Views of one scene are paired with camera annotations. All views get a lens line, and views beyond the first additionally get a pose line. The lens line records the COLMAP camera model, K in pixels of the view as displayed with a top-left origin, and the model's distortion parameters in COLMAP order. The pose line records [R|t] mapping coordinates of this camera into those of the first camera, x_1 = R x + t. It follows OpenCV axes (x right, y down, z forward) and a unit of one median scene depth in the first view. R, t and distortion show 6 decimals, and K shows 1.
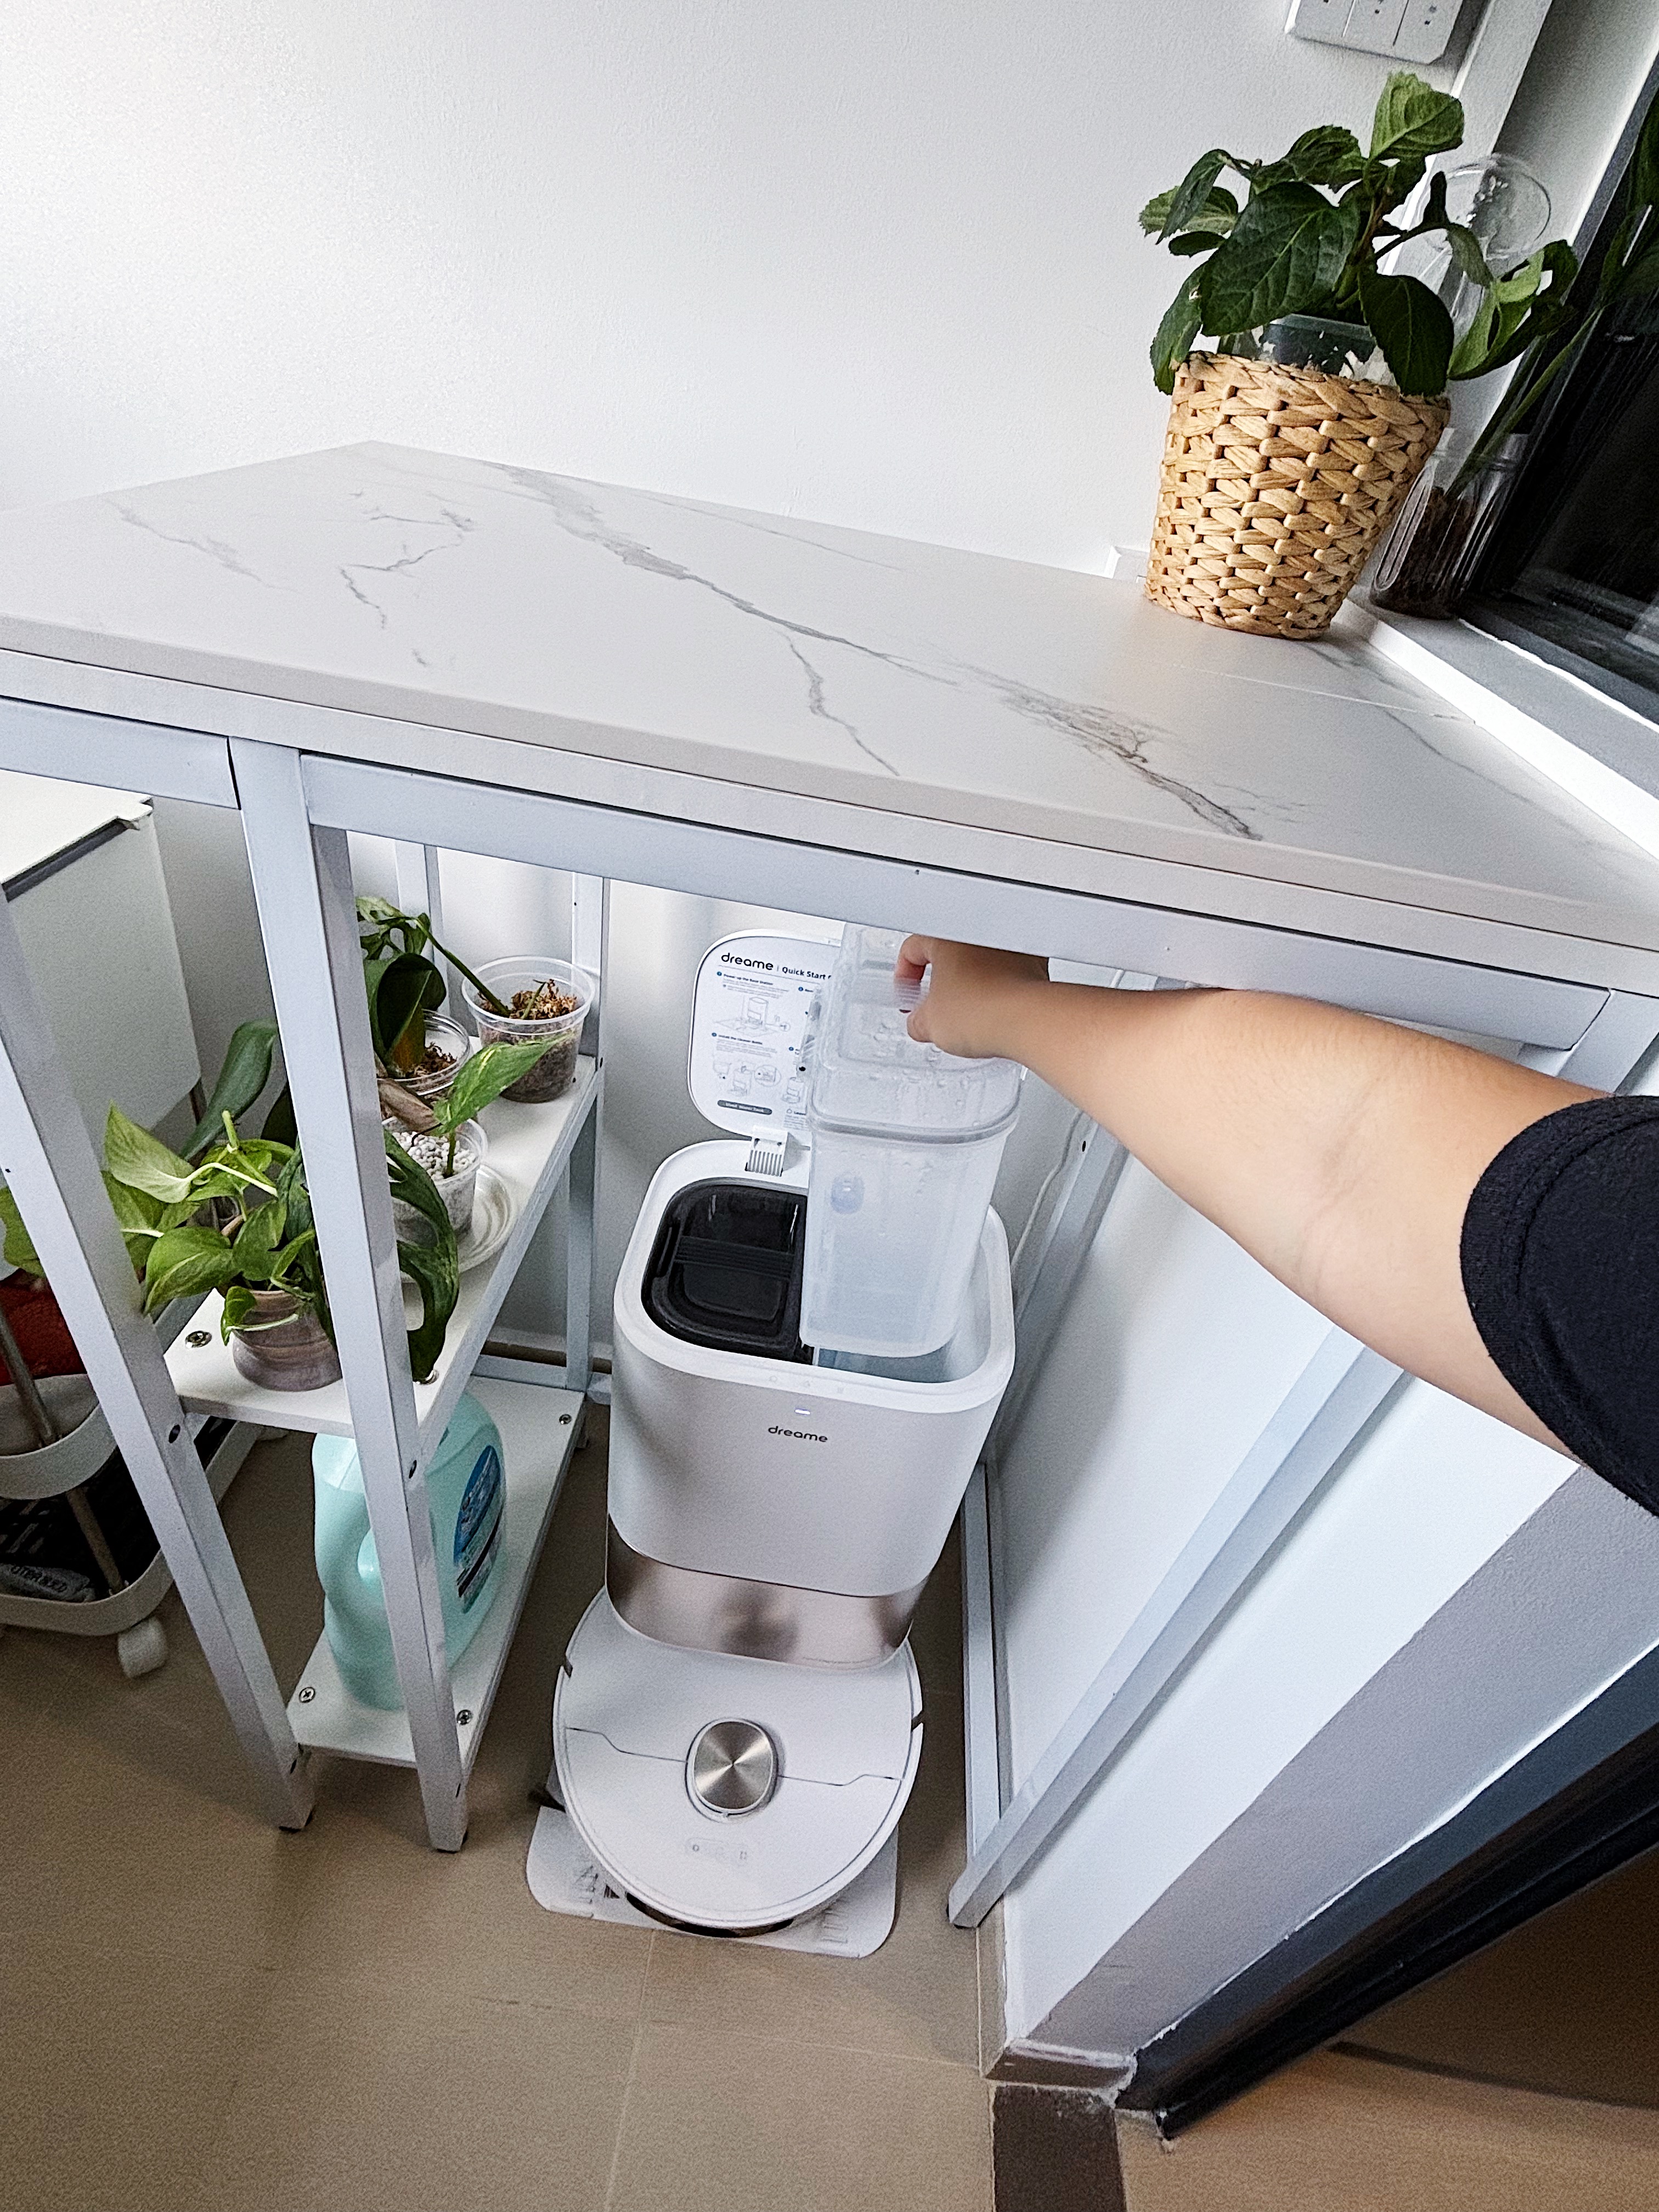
lens RADIAL K [[1065.1, 0, 837.0], [0, 1065.1, 1091.0], [0, 0, 1]] dist [-0.004736, -0.000688]
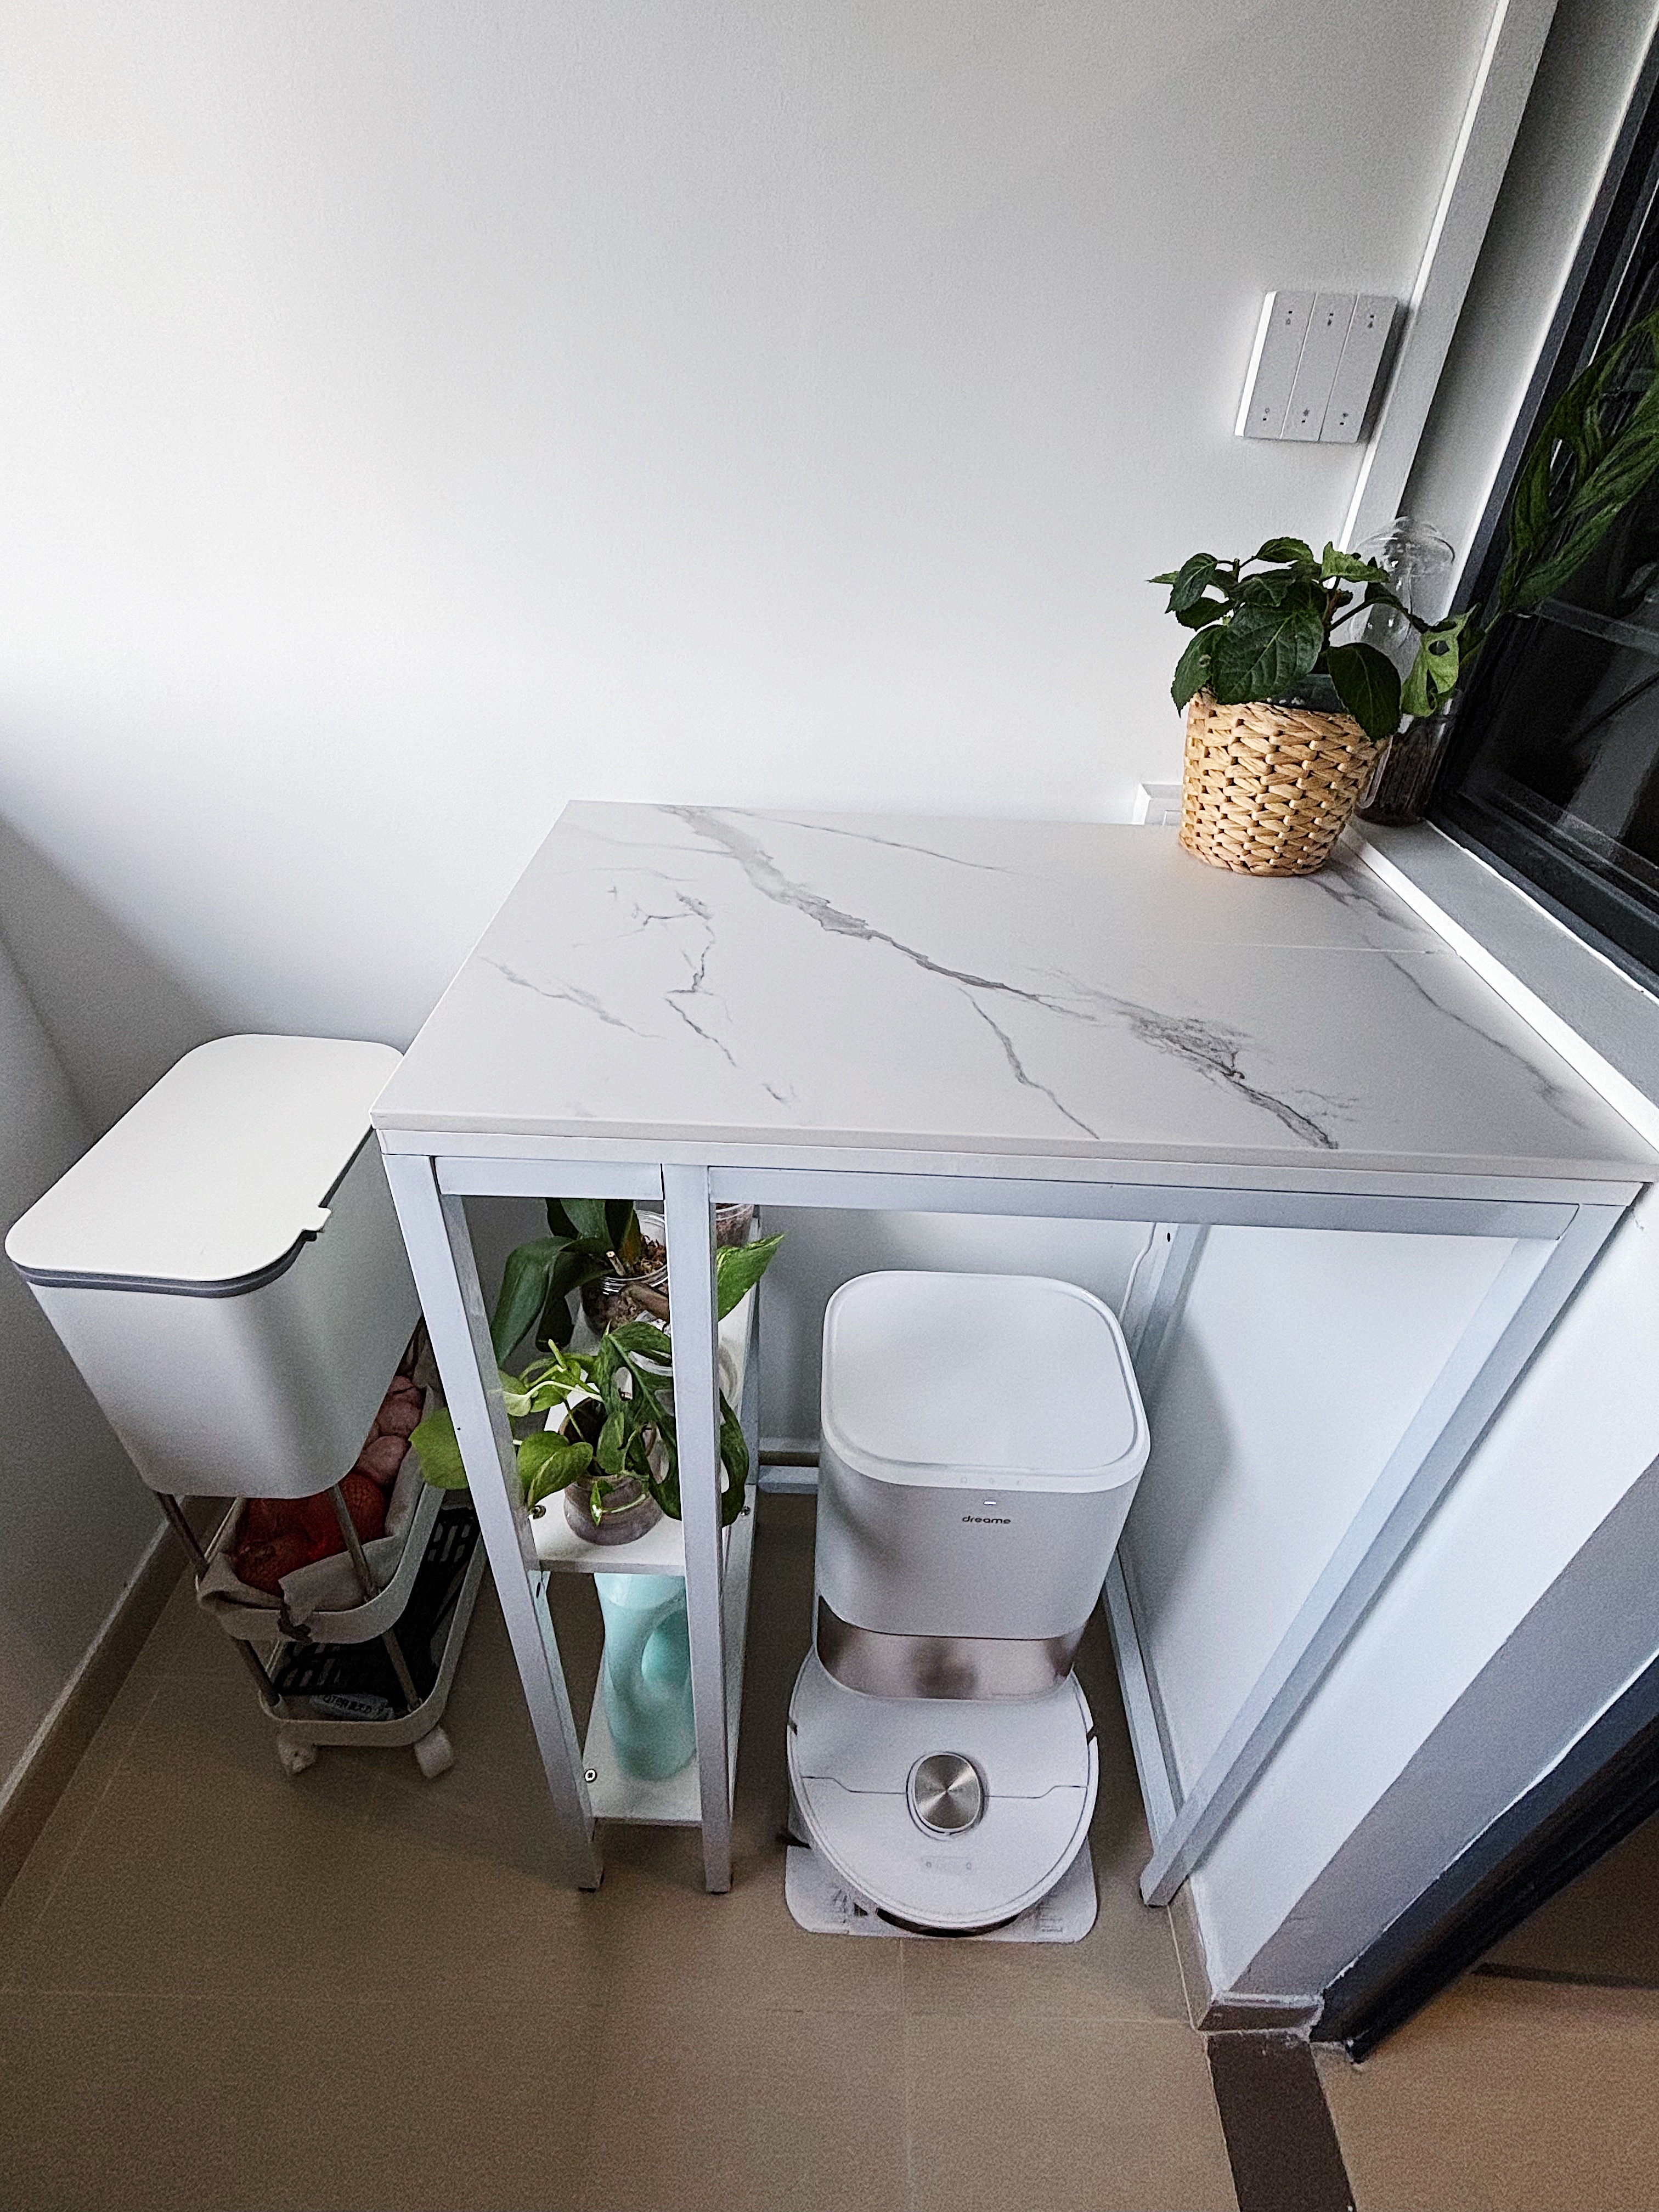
lens RADIAL K [[1039.8, 0, 829.5], [0, 1039.8, 1106.0], [0, 0, 1]] dist [0.001339, -0.000954]
pose [[0.991282, -0.130157, -0.020457, -0.116114], [0.129833, 0.991400, -0.016443, -0.145641], [0.022421, 0.013643, 0.999656, -0.208318]]
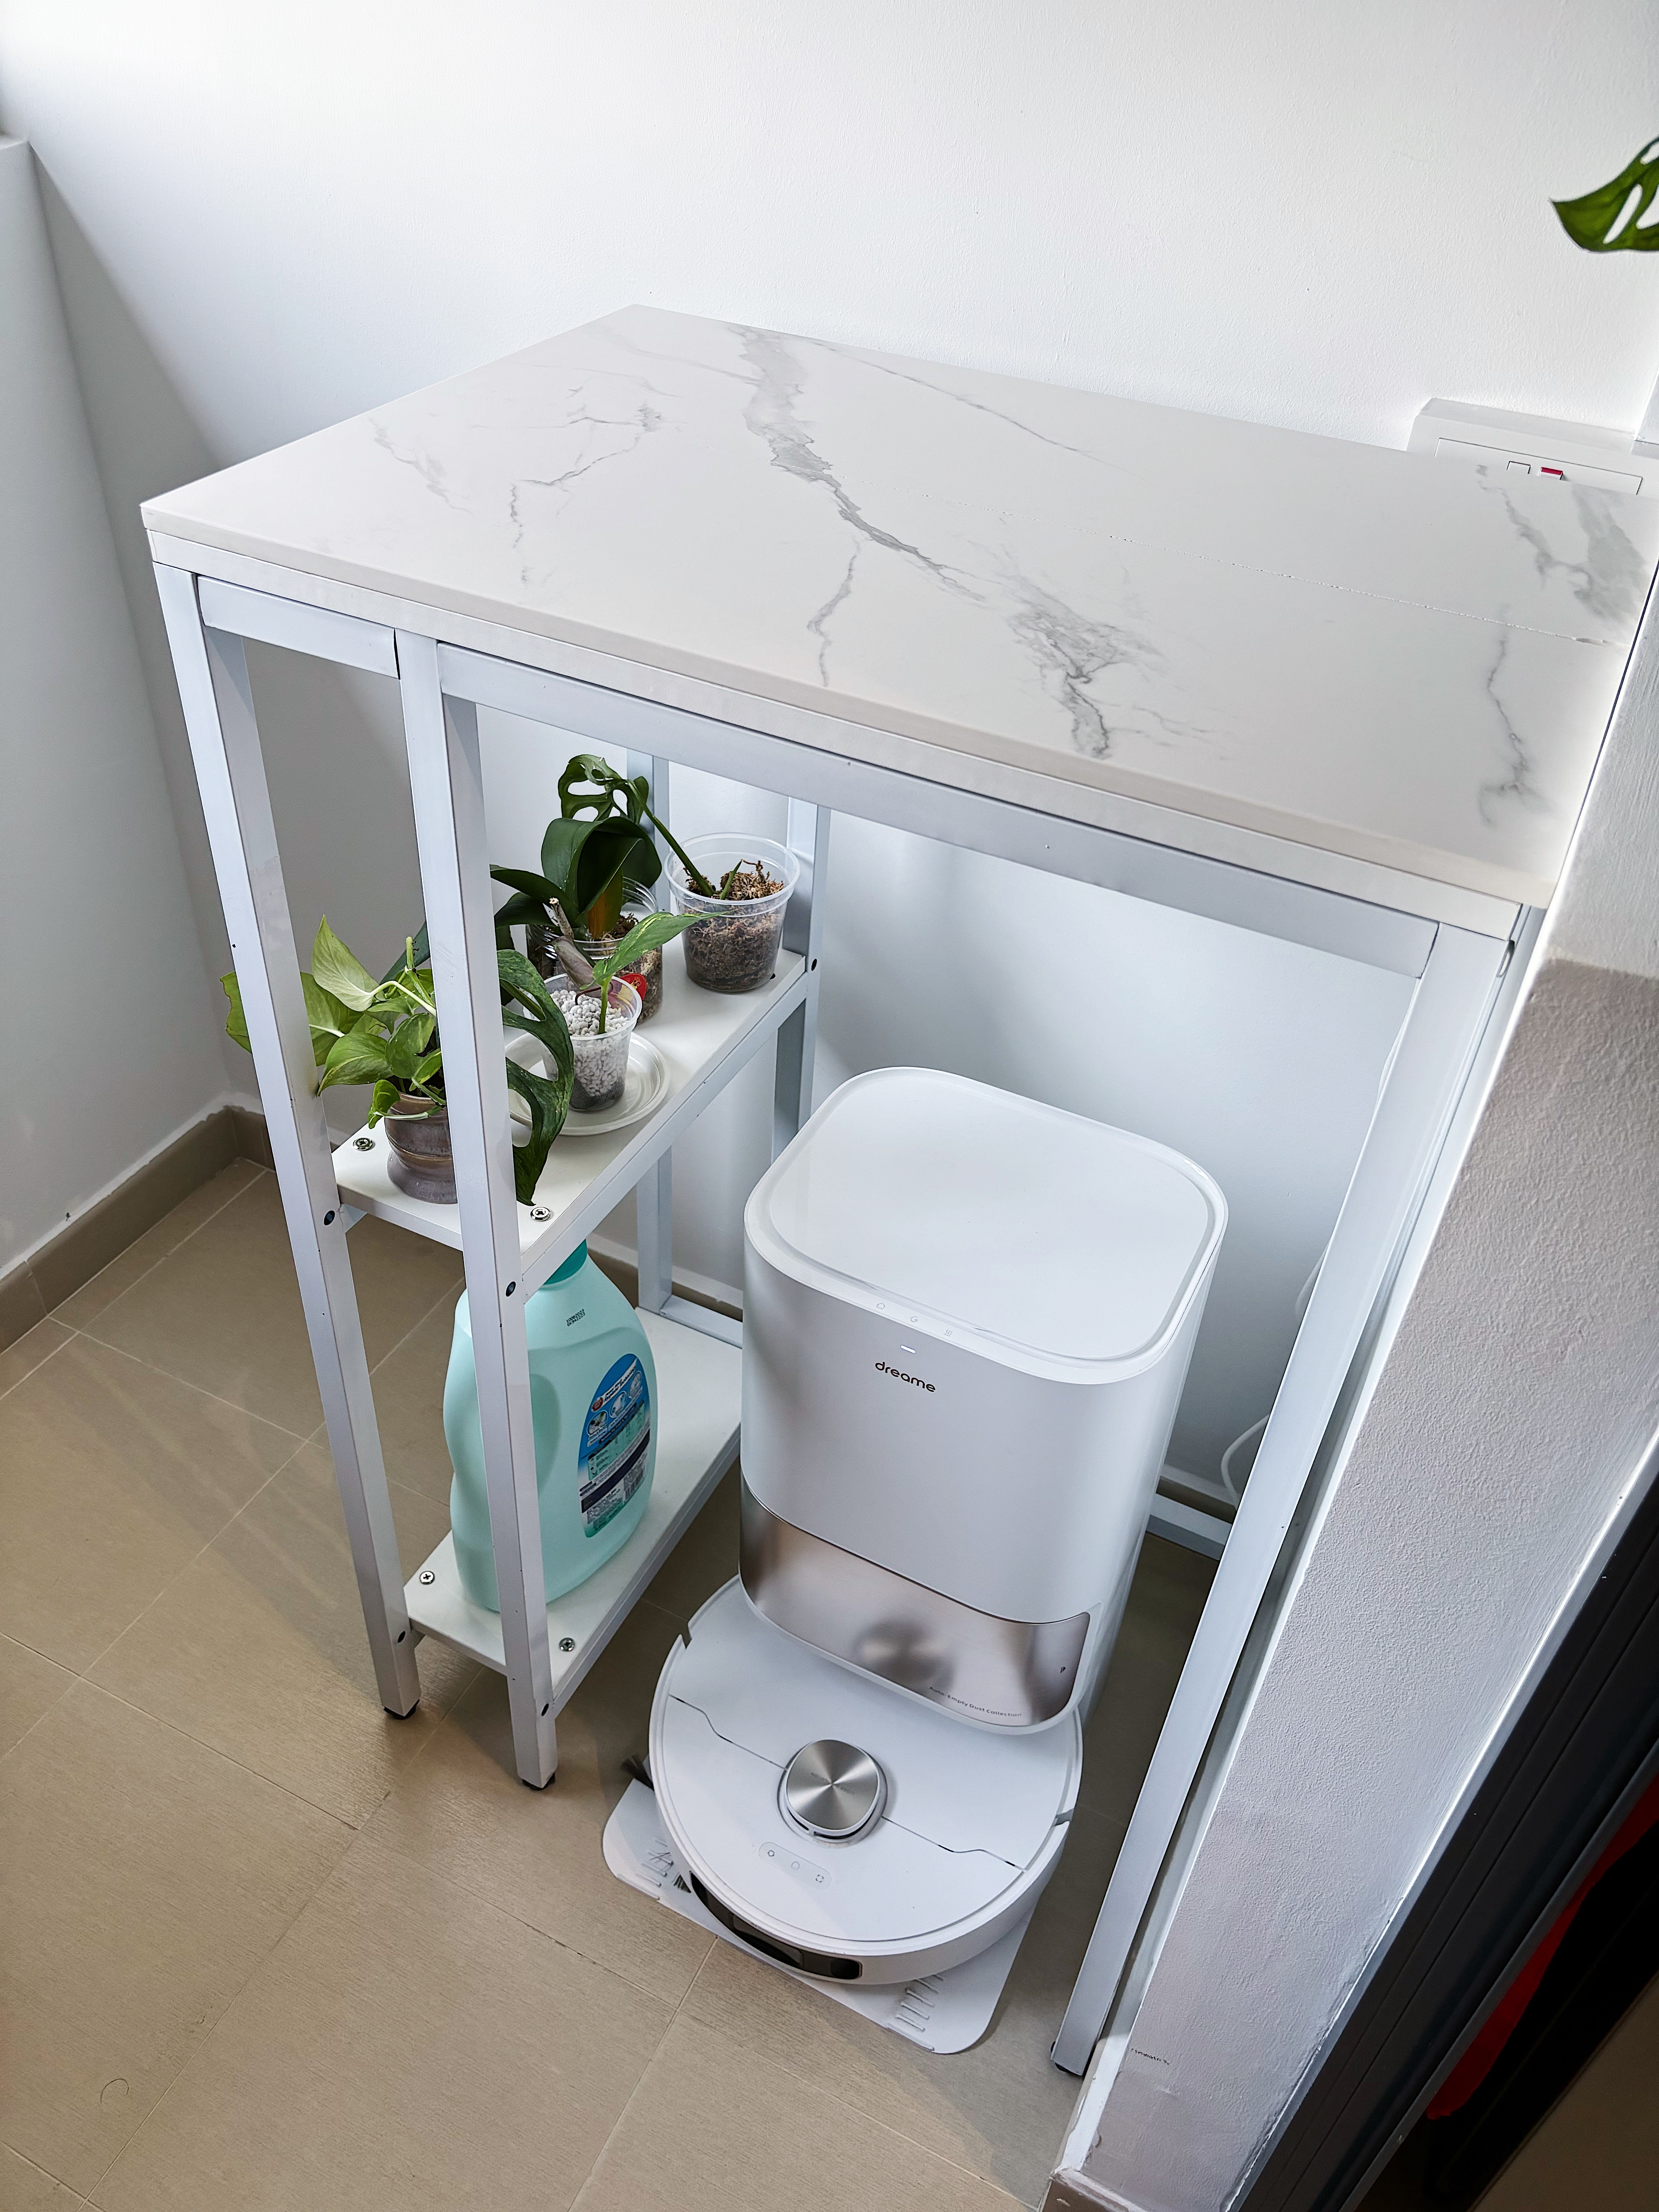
lens RADIAL K [[1700.1, 0, 794.3], [0, 1700.1, 1108.2], [0, 0, 1]] dist [0.049531, -0.136859]
pose [[0.918732, 0.150435, -0.365103, 0.332181], [-0.149631, 0.988266, 0.030672, 0.057543], [0.365433, 0.026451, 0.930462, -0.354312]]
